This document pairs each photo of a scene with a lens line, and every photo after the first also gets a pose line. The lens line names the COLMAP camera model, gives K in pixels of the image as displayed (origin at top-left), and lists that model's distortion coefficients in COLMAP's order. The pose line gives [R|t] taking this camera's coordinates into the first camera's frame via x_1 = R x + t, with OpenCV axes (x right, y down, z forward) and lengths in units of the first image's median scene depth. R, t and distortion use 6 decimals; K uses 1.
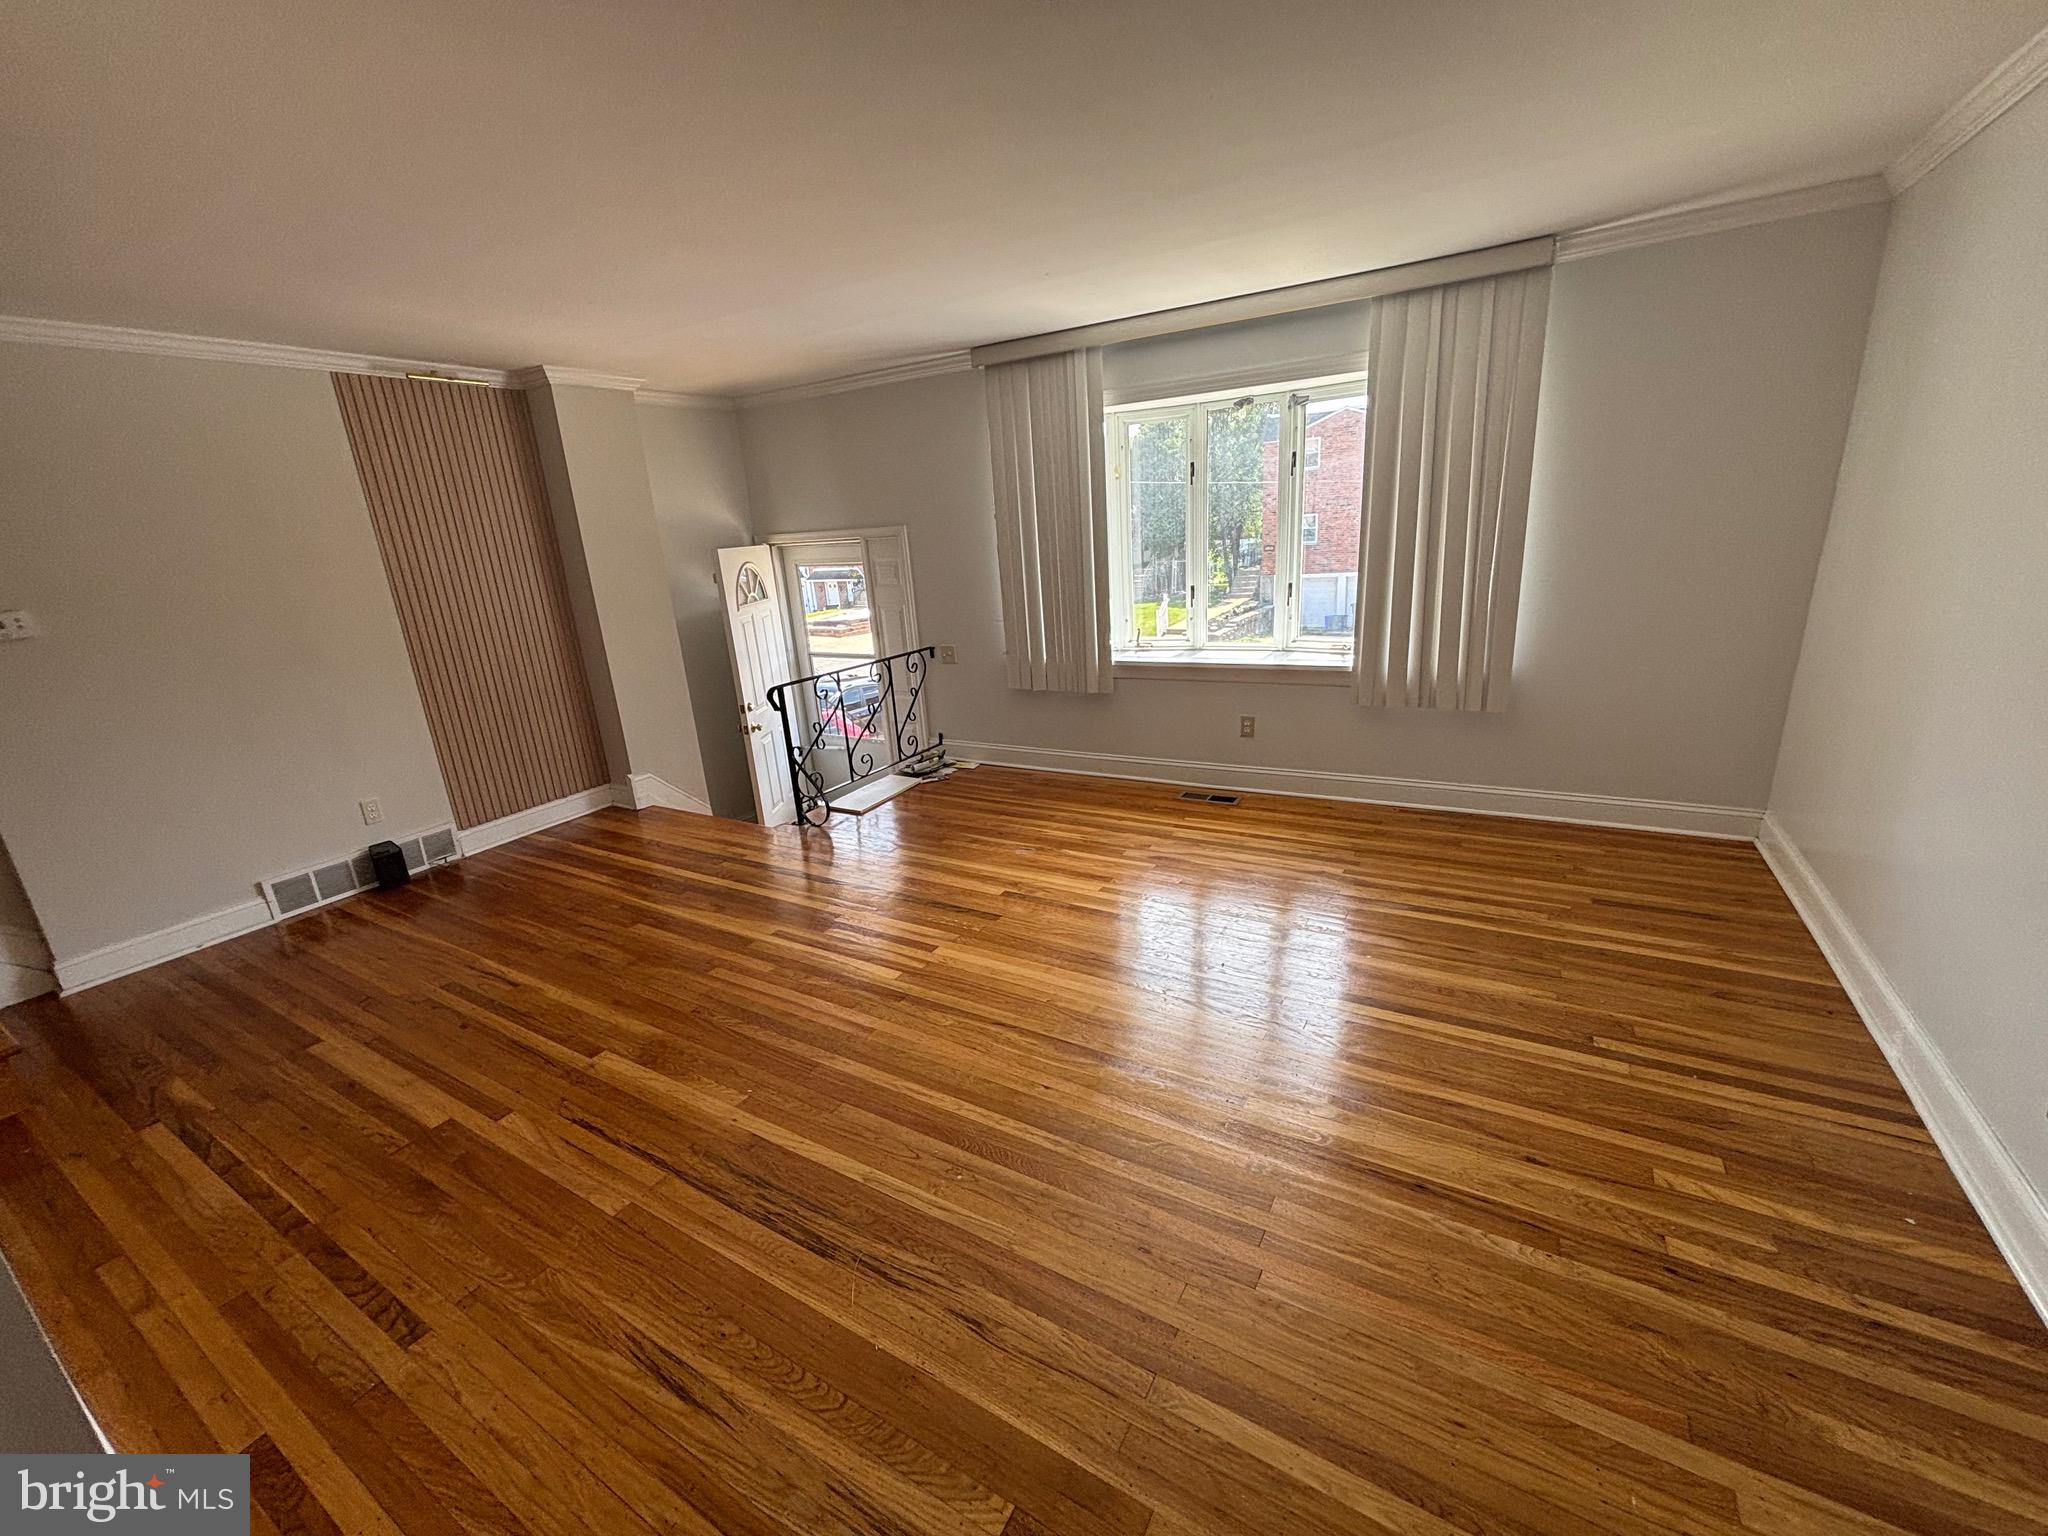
lens RADIAL K [[852.4, 0, 1024.0], [0, 852.4, 768.0], [0, 0, 1]] dist [0.002208, 0.000193]
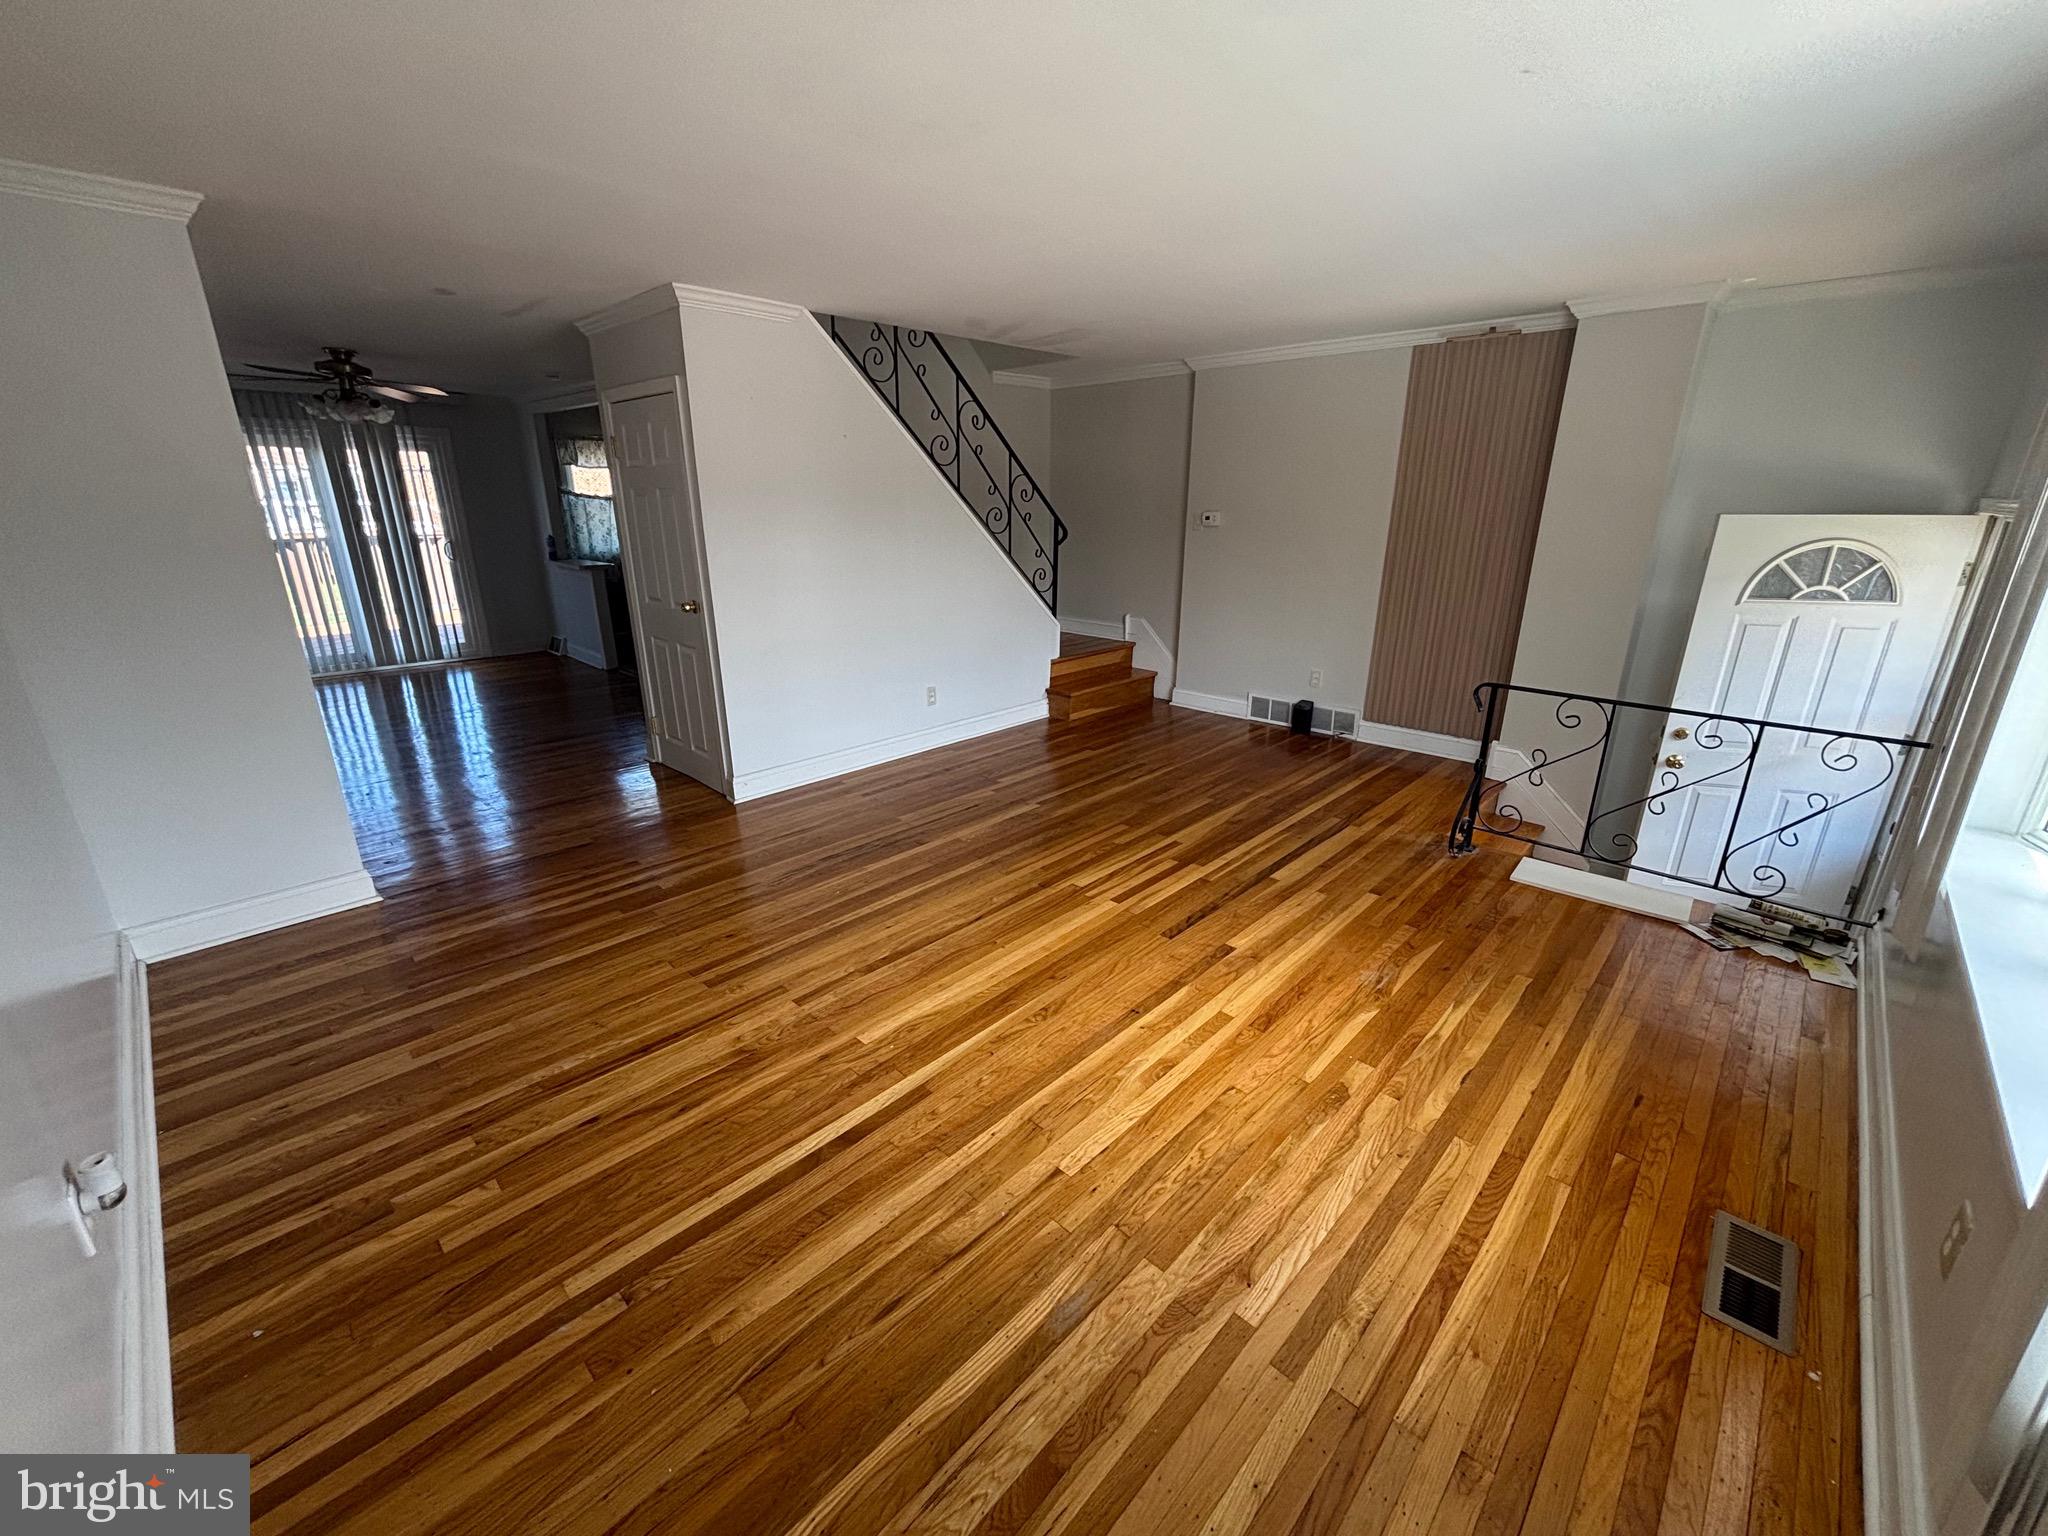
lens RADIAL K [[815.8, 0, 993.7], [0, 815.8, 764.6], [0, 0, 1]] dist [-0.001243, -0.000413]
pose [[-0.262360, 0.364324, -0.893552, 0.659575], [-0.251540, 0.868155, 0.427825, -0.282519], [0.931609, 0.337008, -0.136128, 0.785317]]
